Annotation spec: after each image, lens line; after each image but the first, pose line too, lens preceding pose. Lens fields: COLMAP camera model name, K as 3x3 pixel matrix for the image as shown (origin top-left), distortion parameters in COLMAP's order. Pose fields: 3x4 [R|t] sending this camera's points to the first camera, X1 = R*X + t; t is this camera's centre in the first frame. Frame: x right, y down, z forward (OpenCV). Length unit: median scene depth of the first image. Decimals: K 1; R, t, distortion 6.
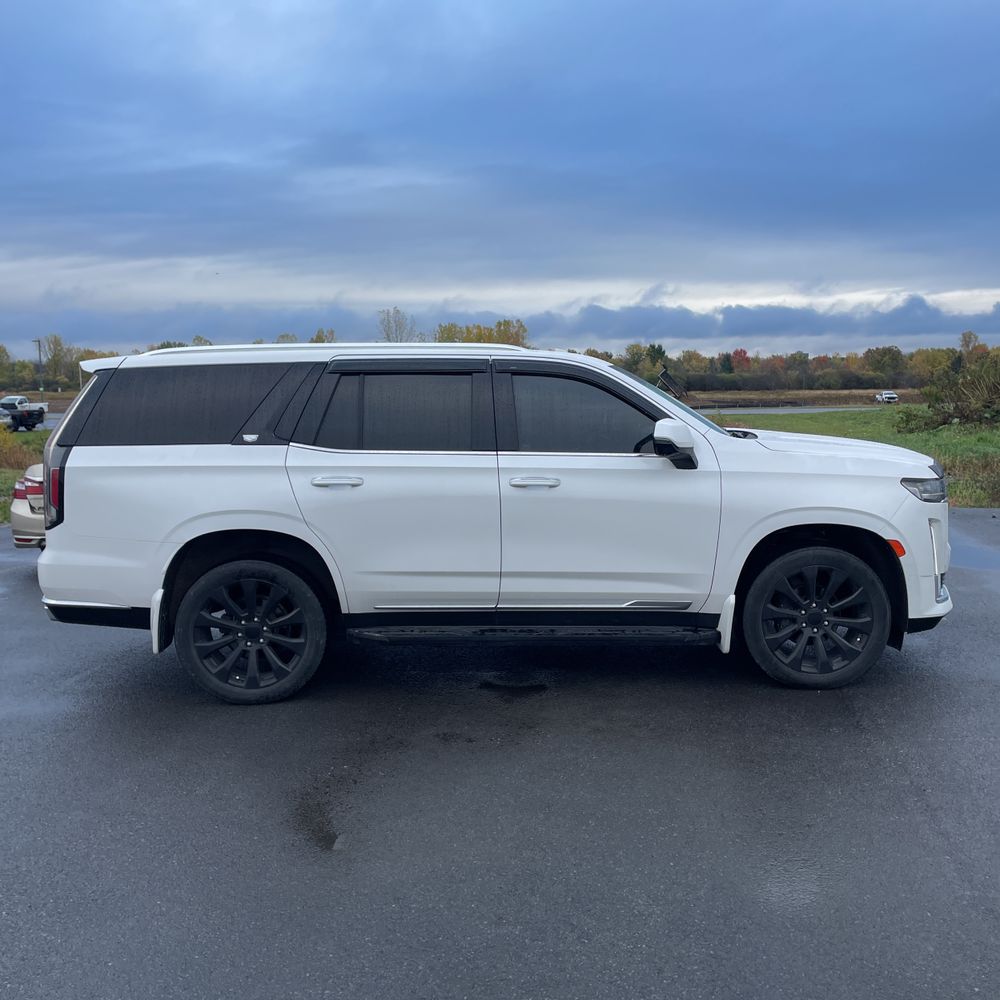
lens RADIAL K [[1027.1, 0, 490.9], [0, 1027.1, 501.1], [0, 0, 1]] dist [0.039795, 0.000000]
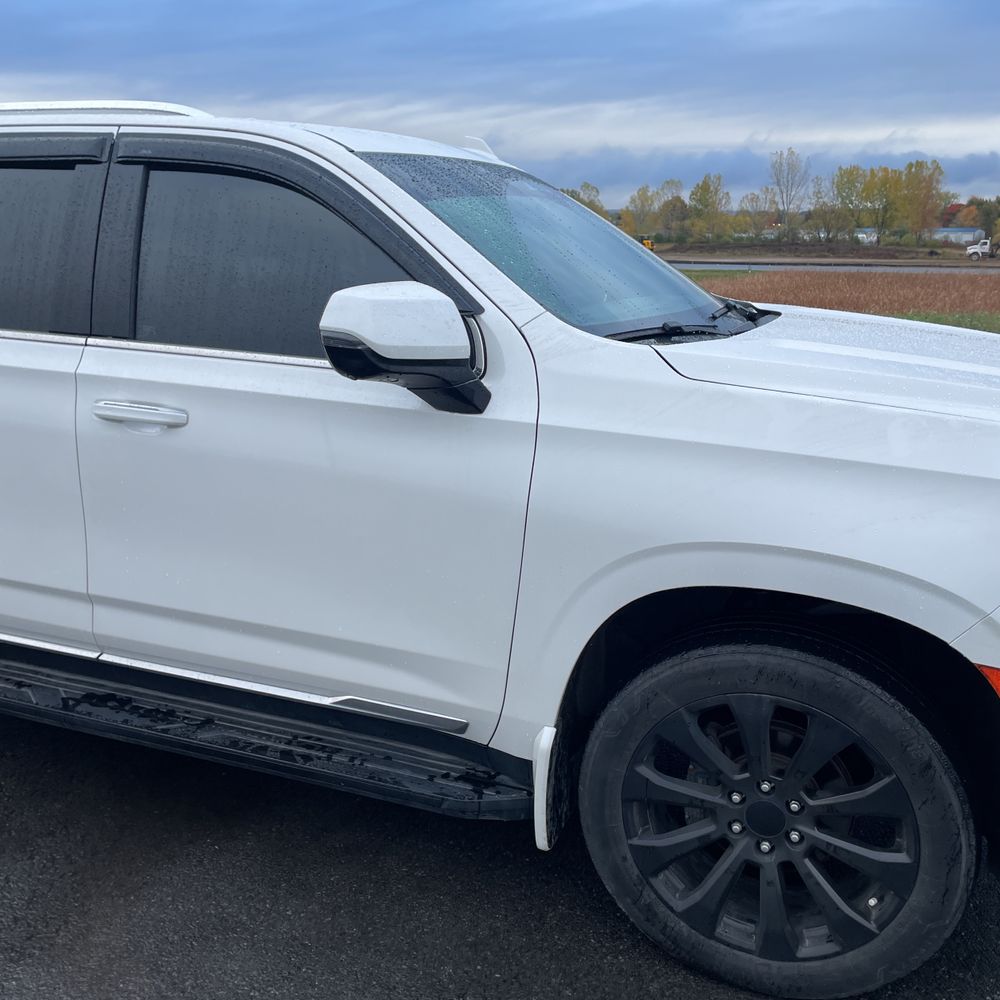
lens RADIAL K [[1027.1, 0, 499.5], [0, 1027.1, 498.6], [0, 0, 1]] dist [0.039795, 0.000000]
pose [[0.931308, 0.113771, -0.346008, 0.344171], [-0.065339, 0.986739, 0.148586, -0.057755], [0.358325, -0.115772, 0.926391, 0.620000]]
